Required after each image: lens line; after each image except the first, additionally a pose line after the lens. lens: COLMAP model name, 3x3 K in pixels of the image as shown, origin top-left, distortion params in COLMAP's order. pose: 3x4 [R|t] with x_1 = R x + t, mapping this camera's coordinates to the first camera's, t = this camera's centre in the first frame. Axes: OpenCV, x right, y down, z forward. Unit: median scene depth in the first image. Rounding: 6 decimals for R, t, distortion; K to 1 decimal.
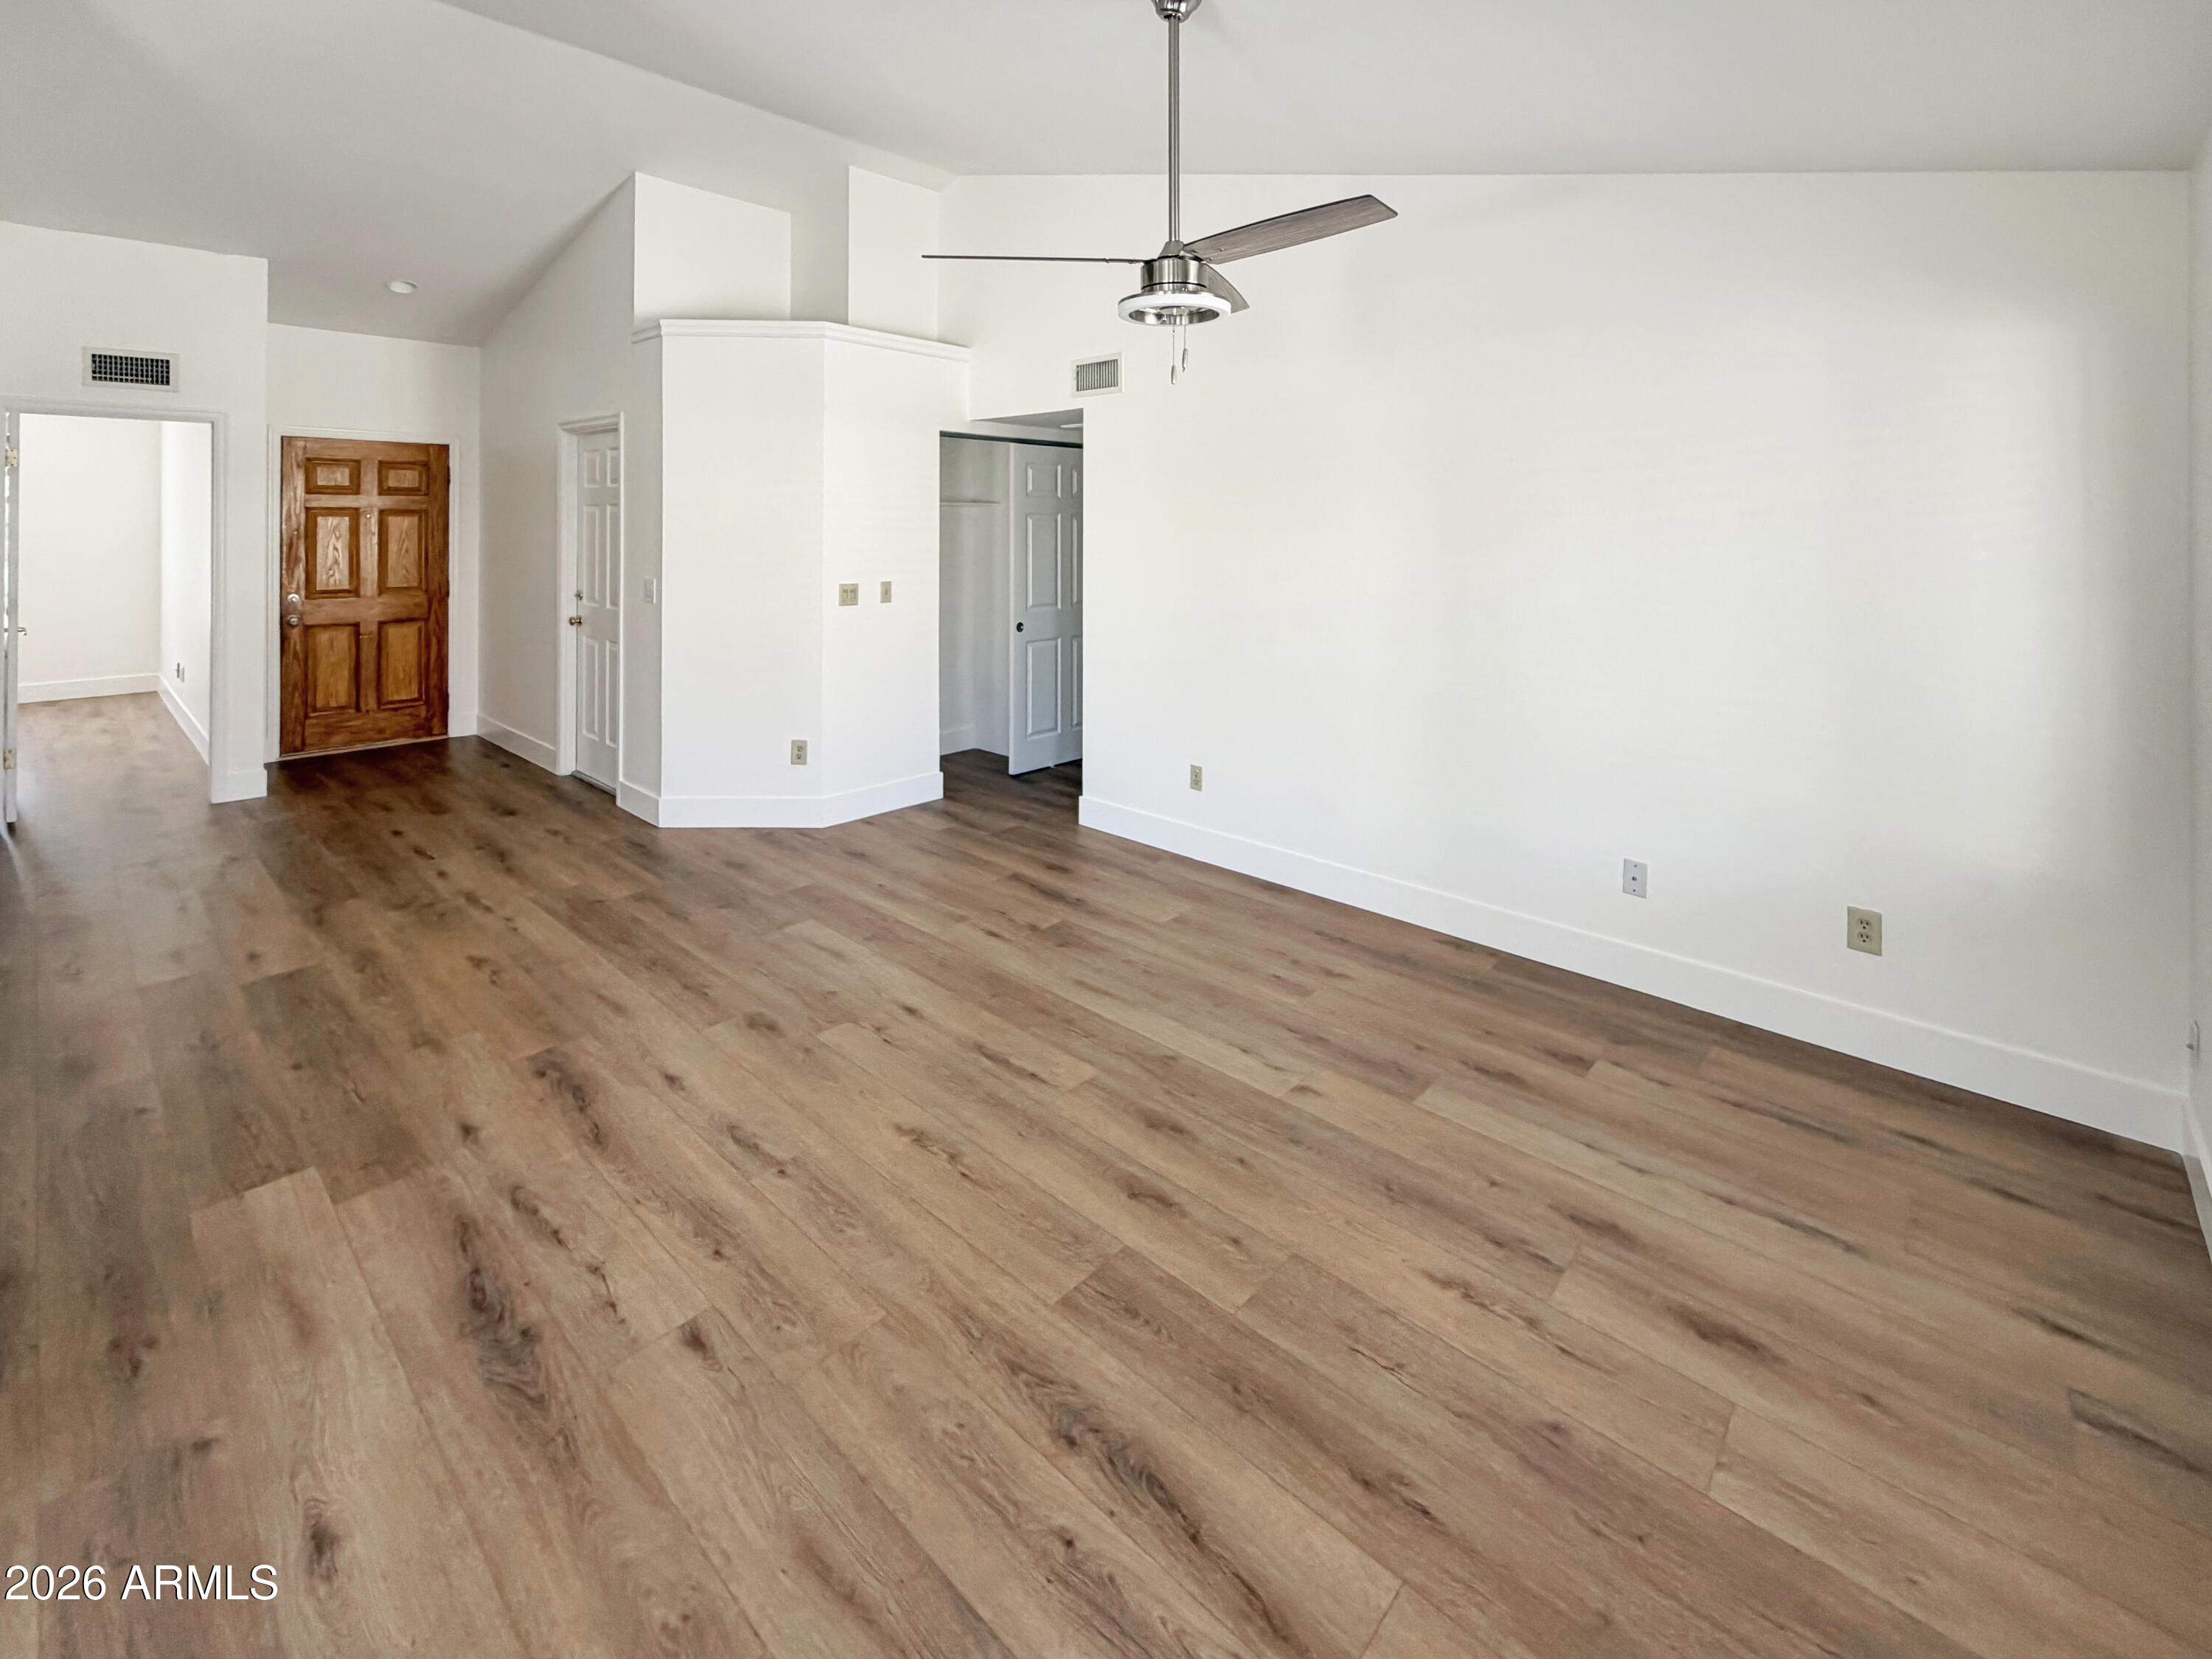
lens RADIAL K [[936.2, 0, 1106.0], [0, 936.2, 829.5], [0, 0, 1]] dist [0.001657, 0.000147]
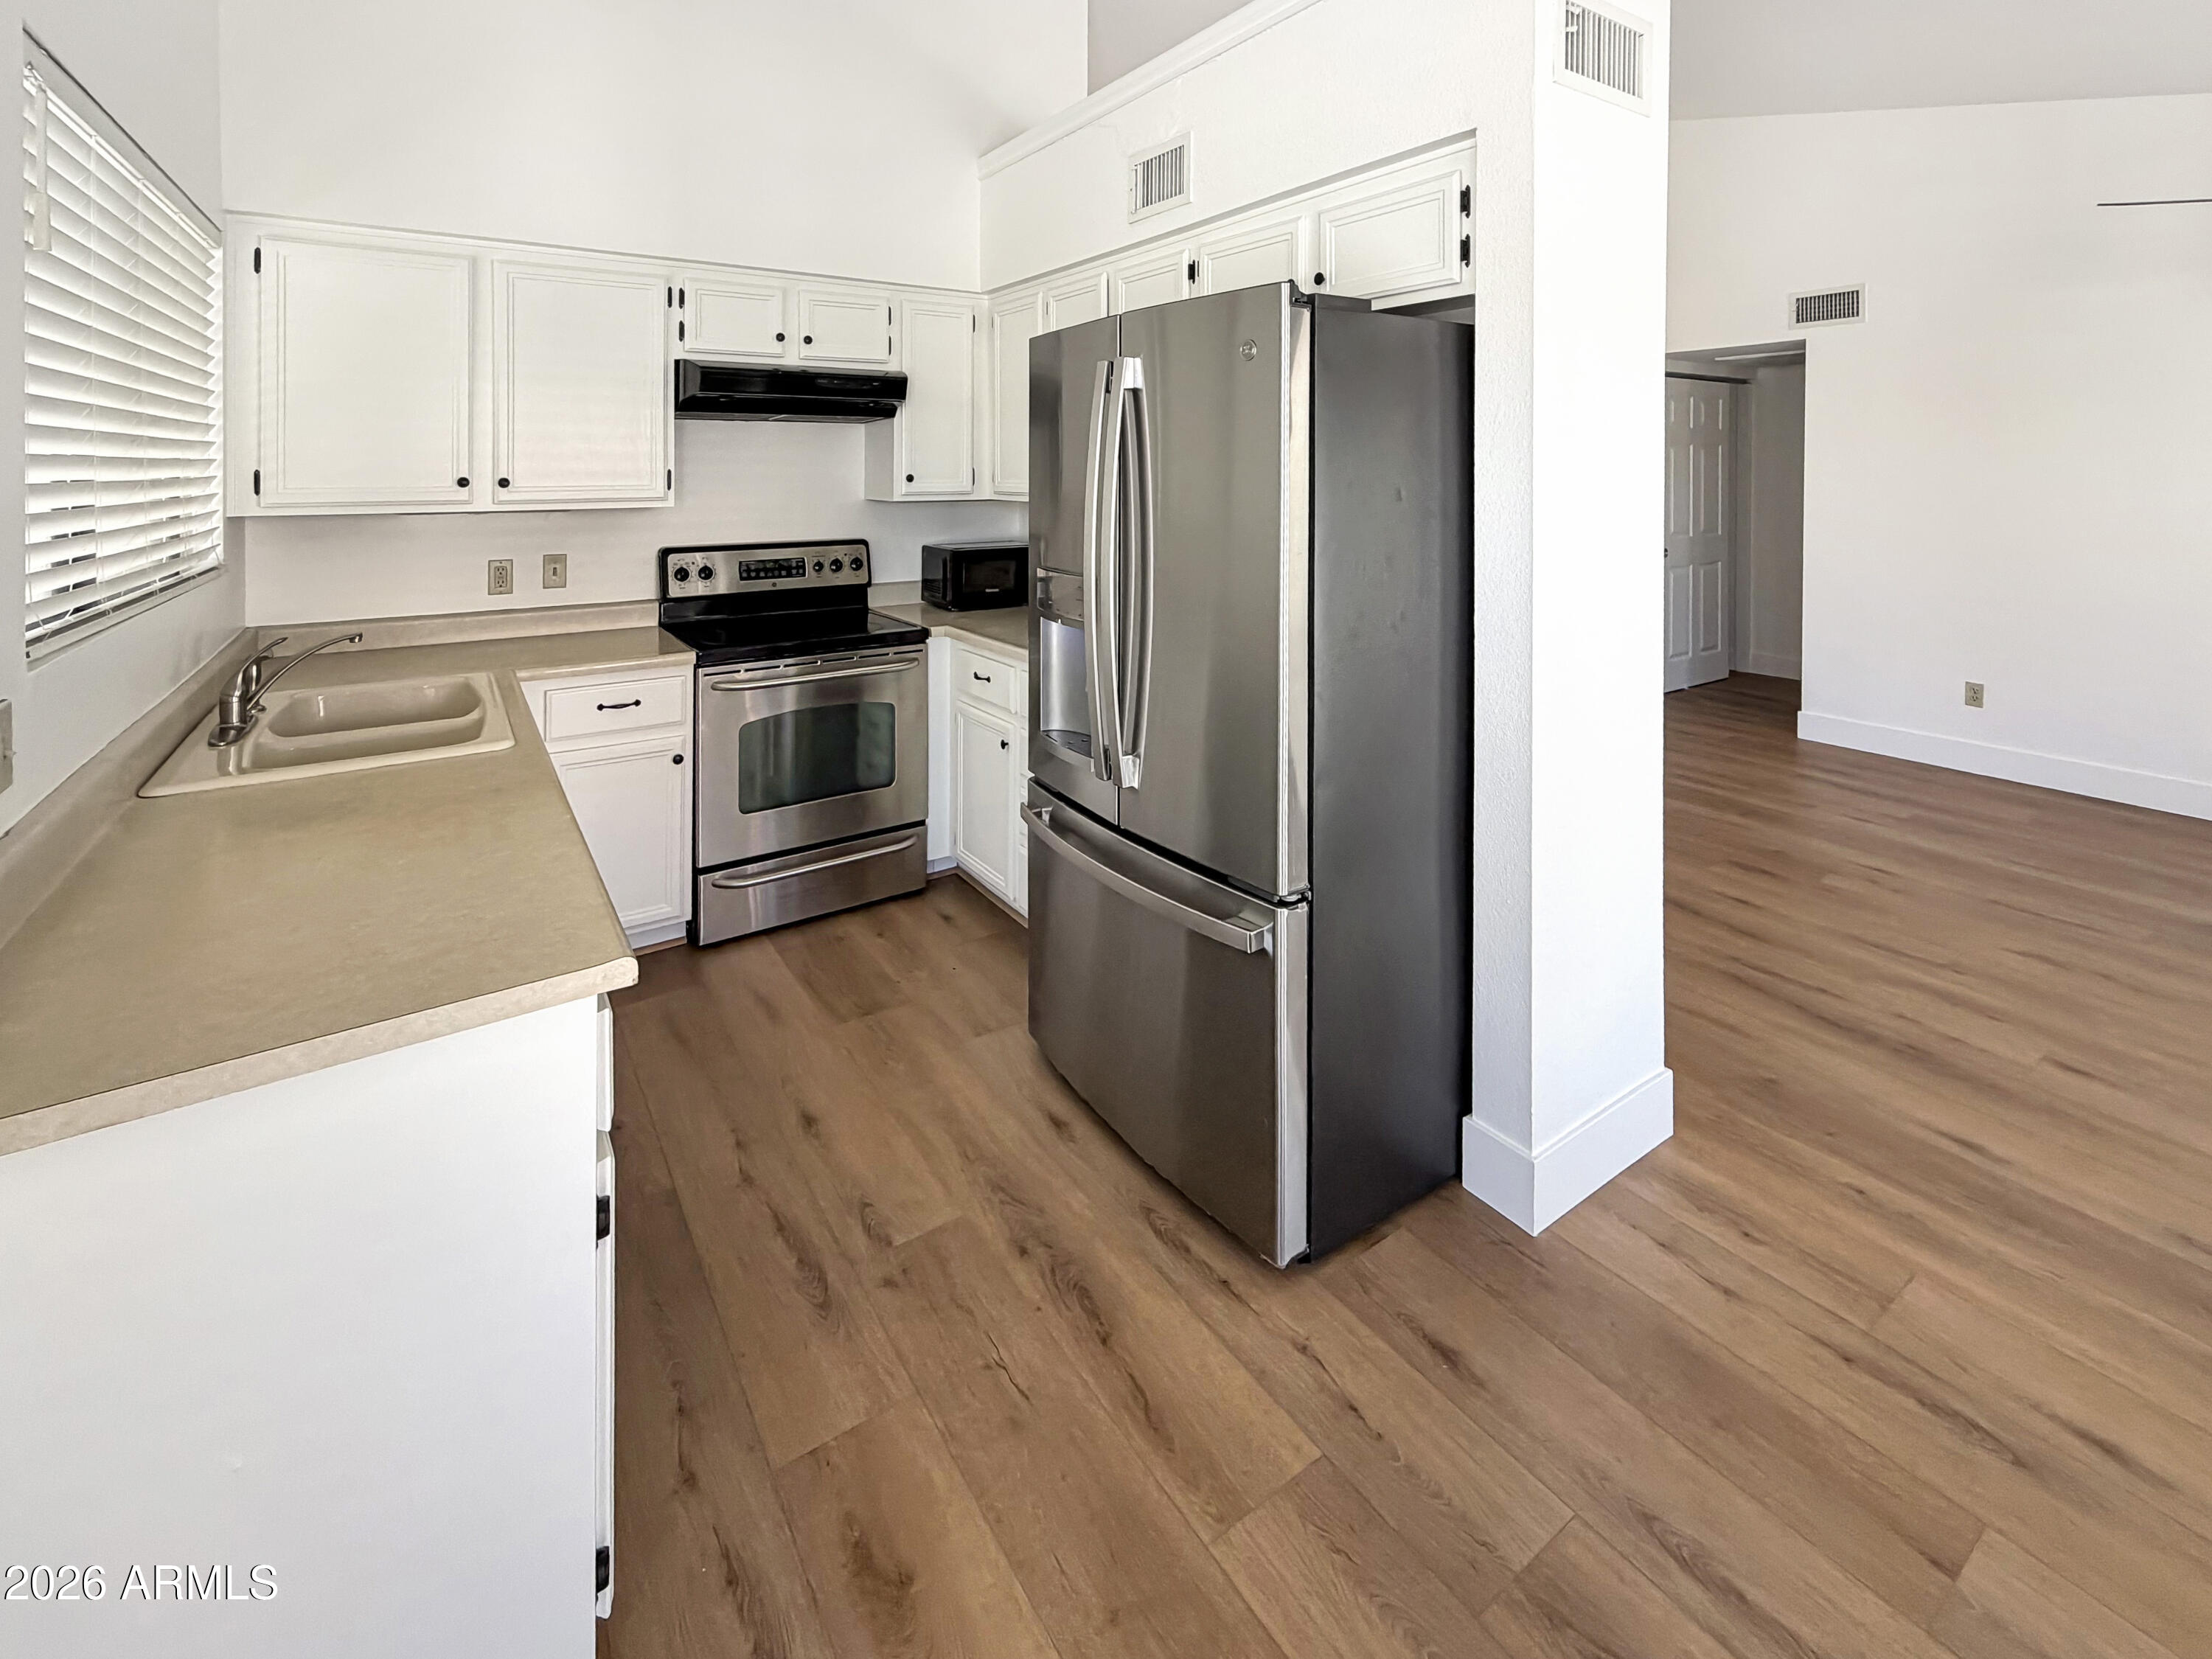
lens RADIAL K [[896.1, 0, 1106.0], [0, 896.1, 829.5], [0, 0, 1]] dist [0.000958, 0.000130]
pose [[0.971002, 0.069142, -0.228854, -0.608380], [-0.055660, 0.996341, 0.064859, 0.084083], [0.232501, -0.050240, 0.971298, -0.209549]]
